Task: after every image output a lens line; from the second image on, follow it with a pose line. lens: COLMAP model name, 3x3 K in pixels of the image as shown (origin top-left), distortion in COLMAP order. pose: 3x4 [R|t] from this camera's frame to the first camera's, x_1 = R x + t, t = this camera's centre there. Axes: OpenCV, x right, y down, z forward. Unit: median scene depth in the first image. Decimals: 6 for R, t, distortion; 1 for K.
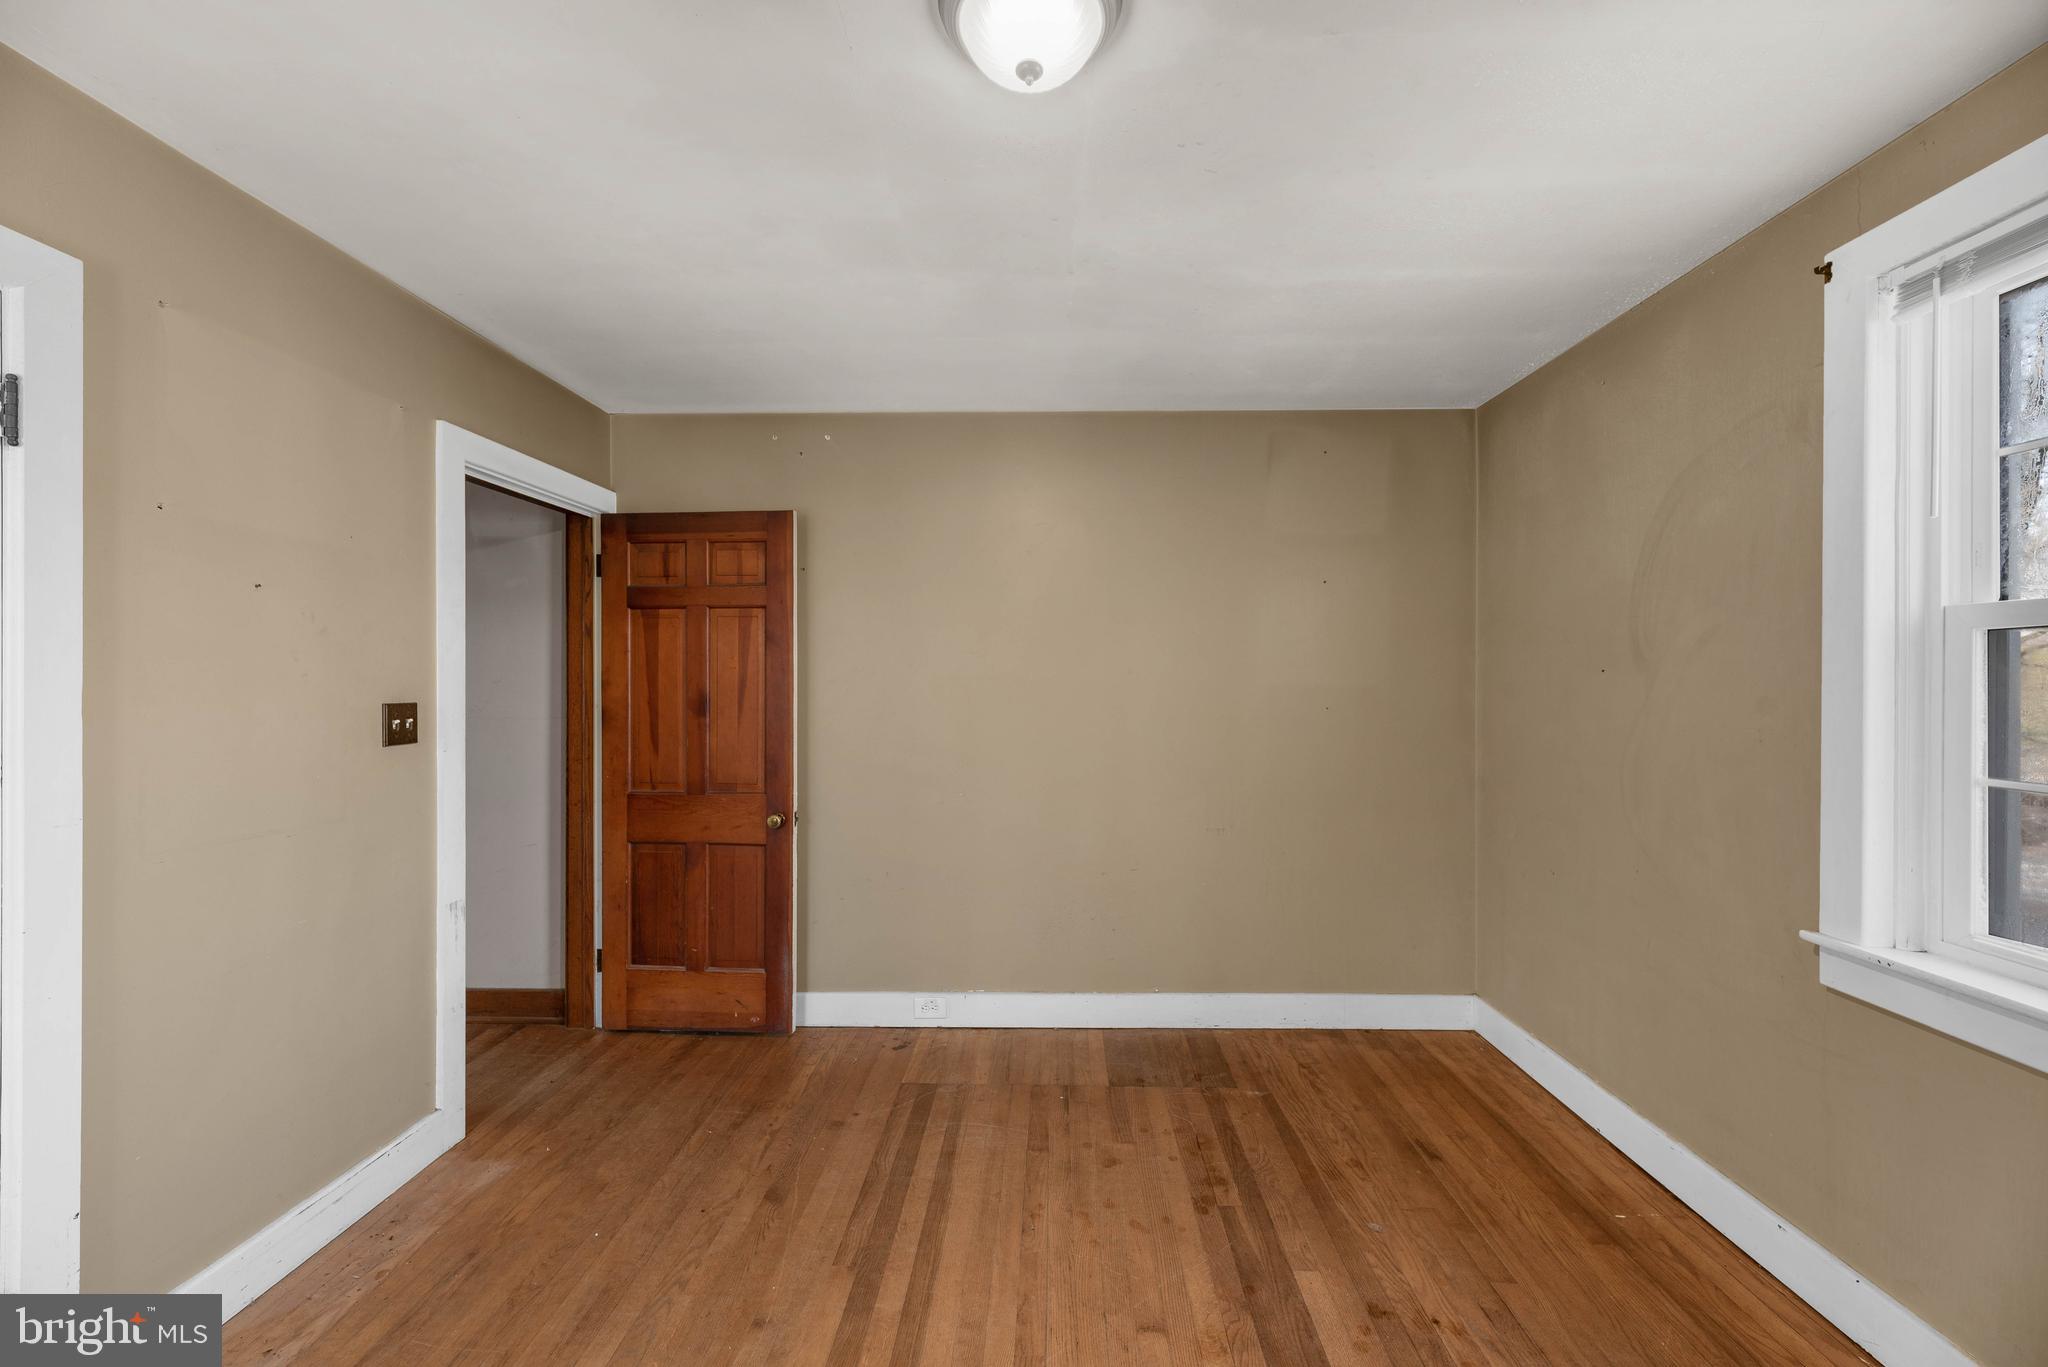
lens RADIAL K [[818.7, 0, 1022.0], [0, 818.7, 686.6], [0, 0, 1]] dist [0.004191, -0.000102]
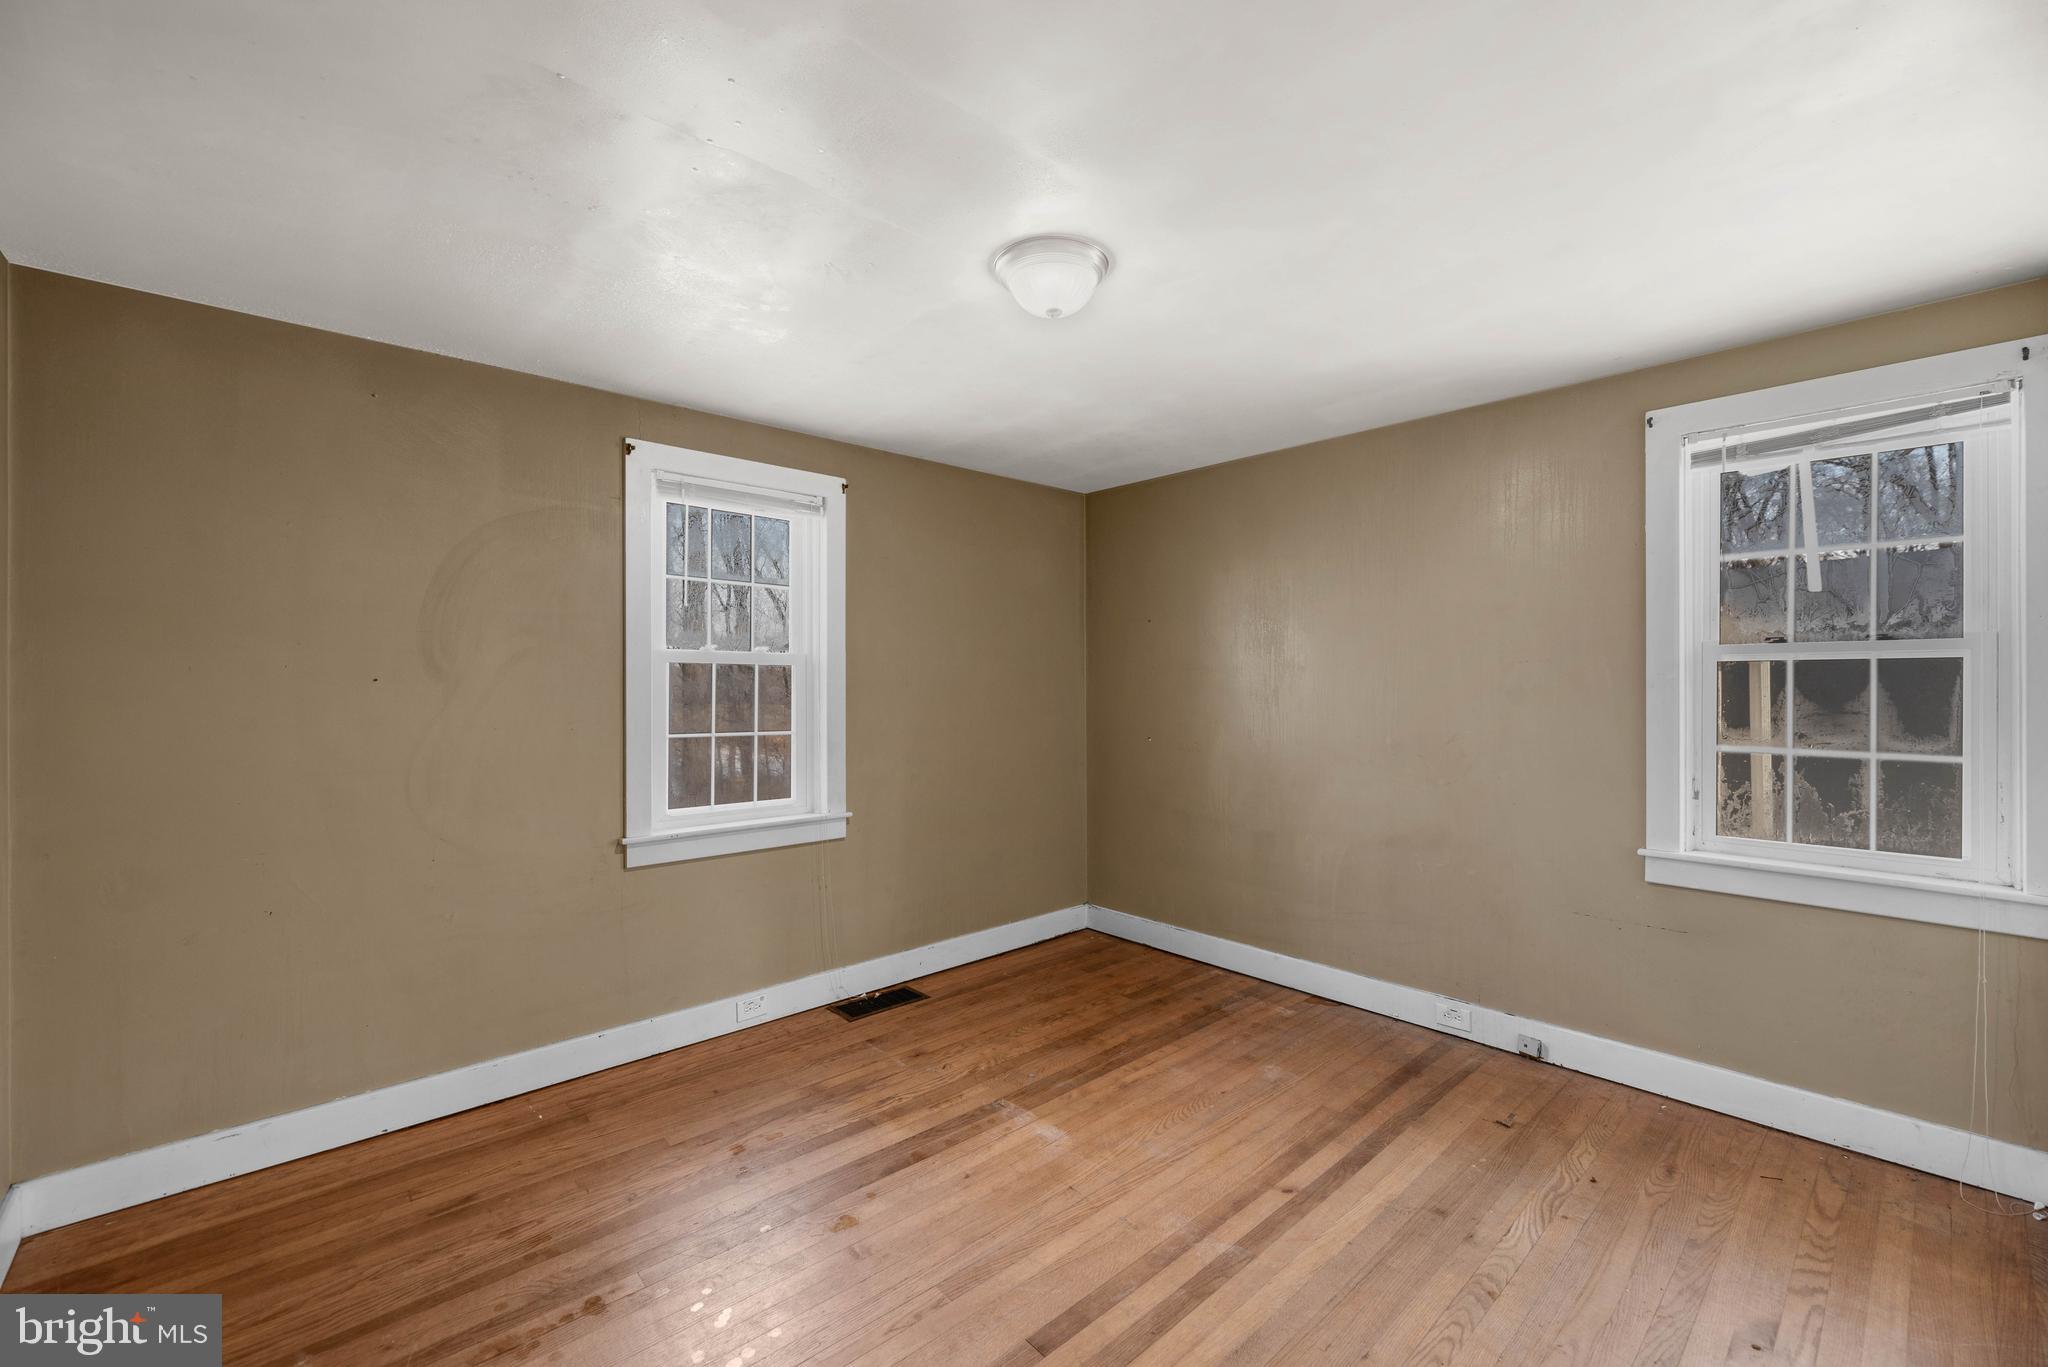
lens RADIAL K [[818.7, 0, 1022.0], [0, 818.7, 686.6], [0, 0, 1]] dist [0.004191, -0.000102]
pose [[-0.685676, 0.000171, 0.727907, -0.519778], [0.008505, 0.999934, 0.007777, -0.010883], [-0.727857, 0.011523, -0.685632, 0.998774]]
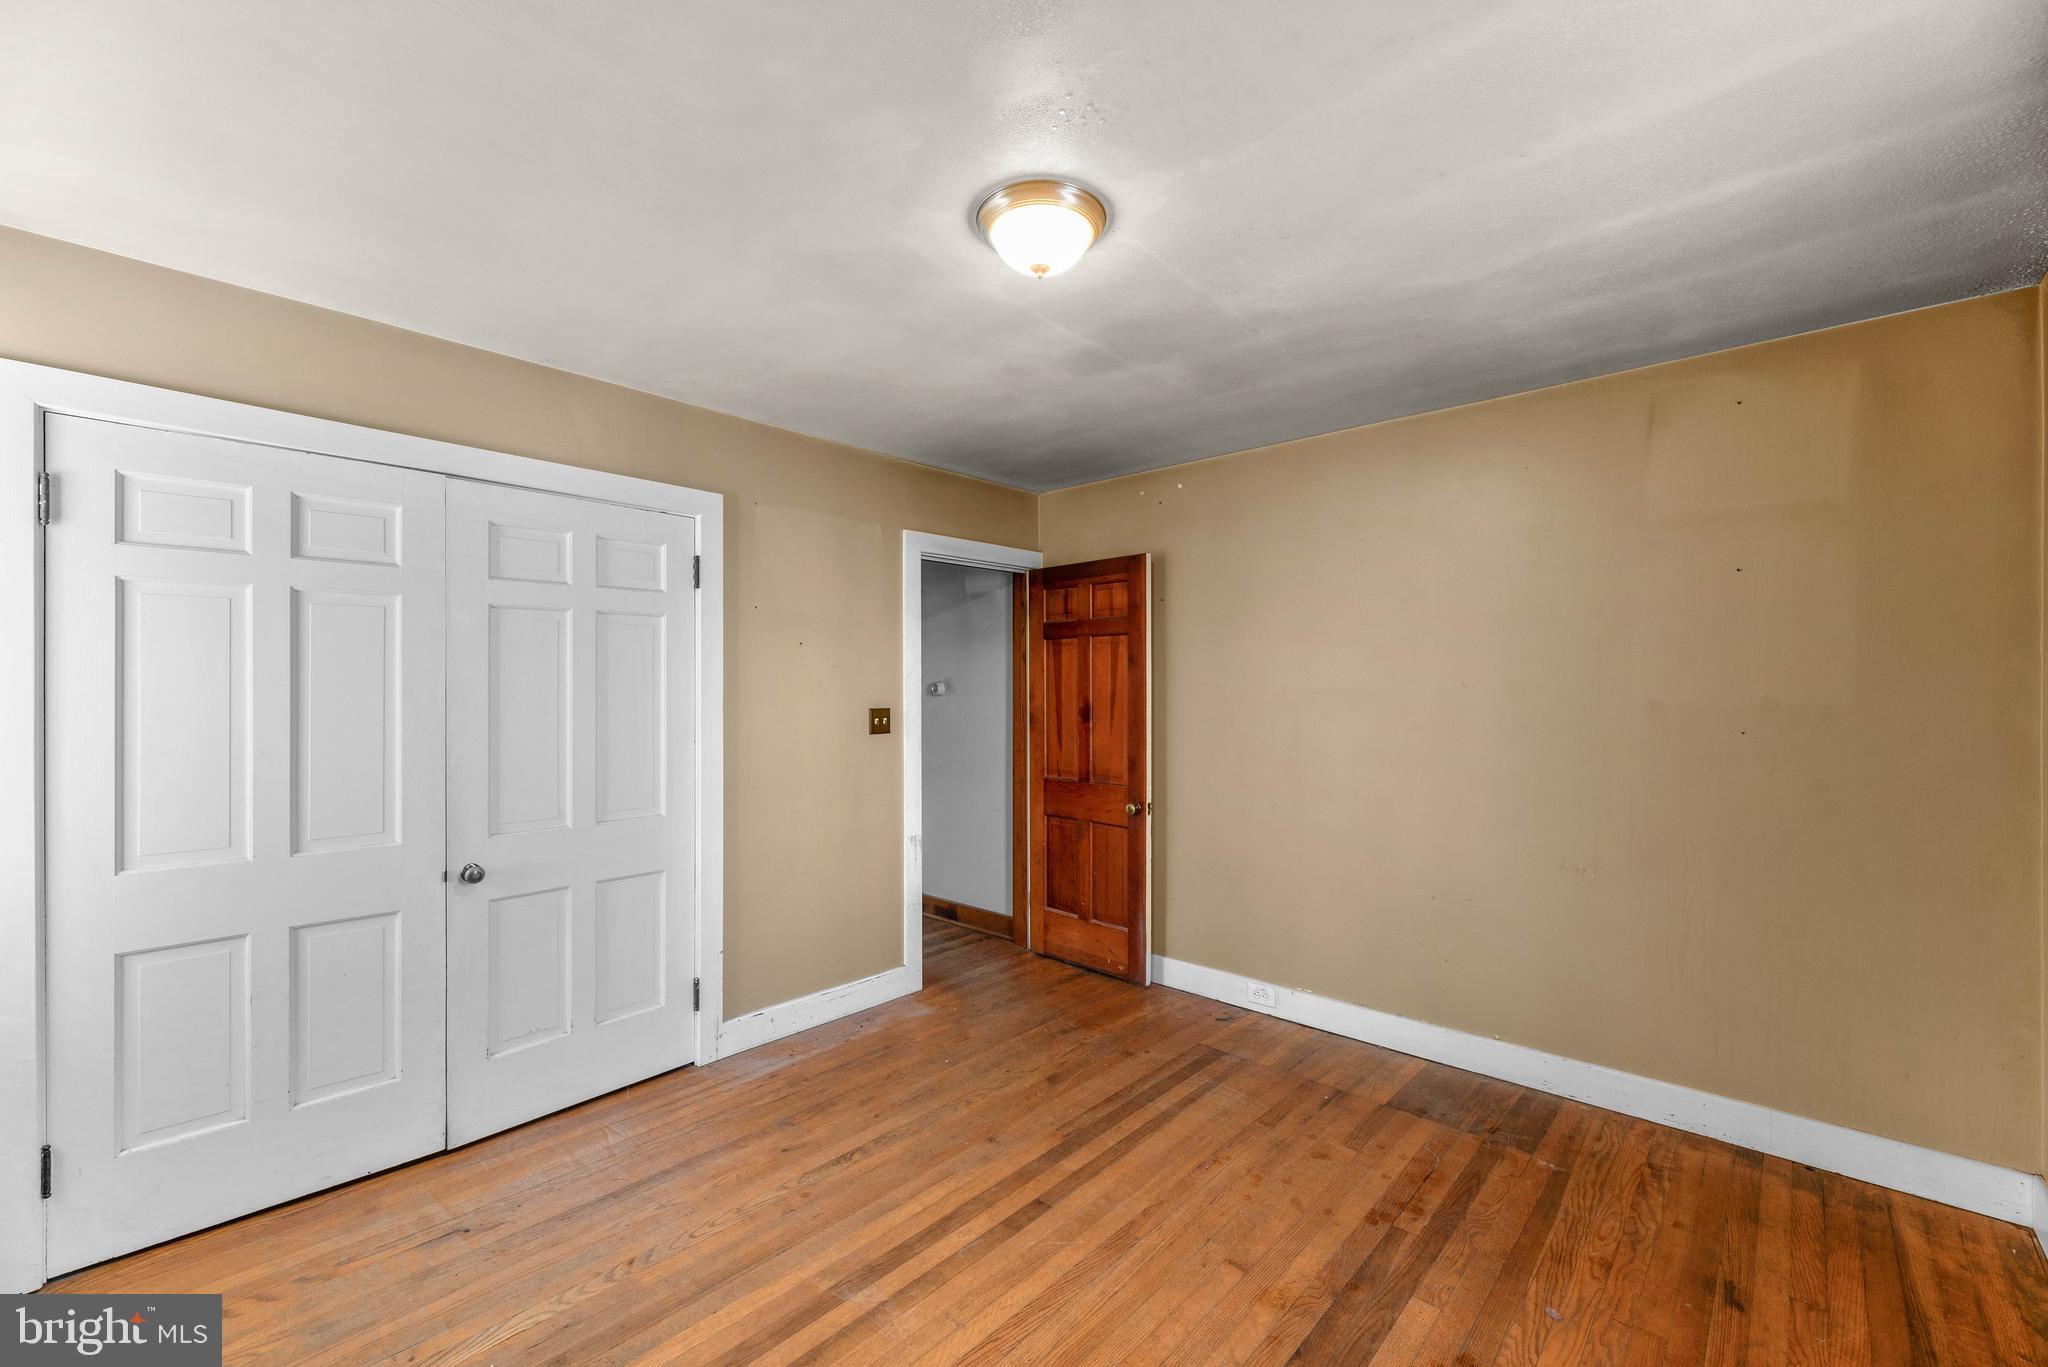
lens RADIAL K [[829.6, 0, 1029.6], [0, 829.6, 699.3], [0, 0, 1]] dist [0.001639, -0.000106]
pose [[0.755028, 0.009304, -0.655626, 0.432169], [-0.004817, 0.999951, 0.008643, -0.010379], [0.655674, -0.003368, 0.755036, -0.039217]]
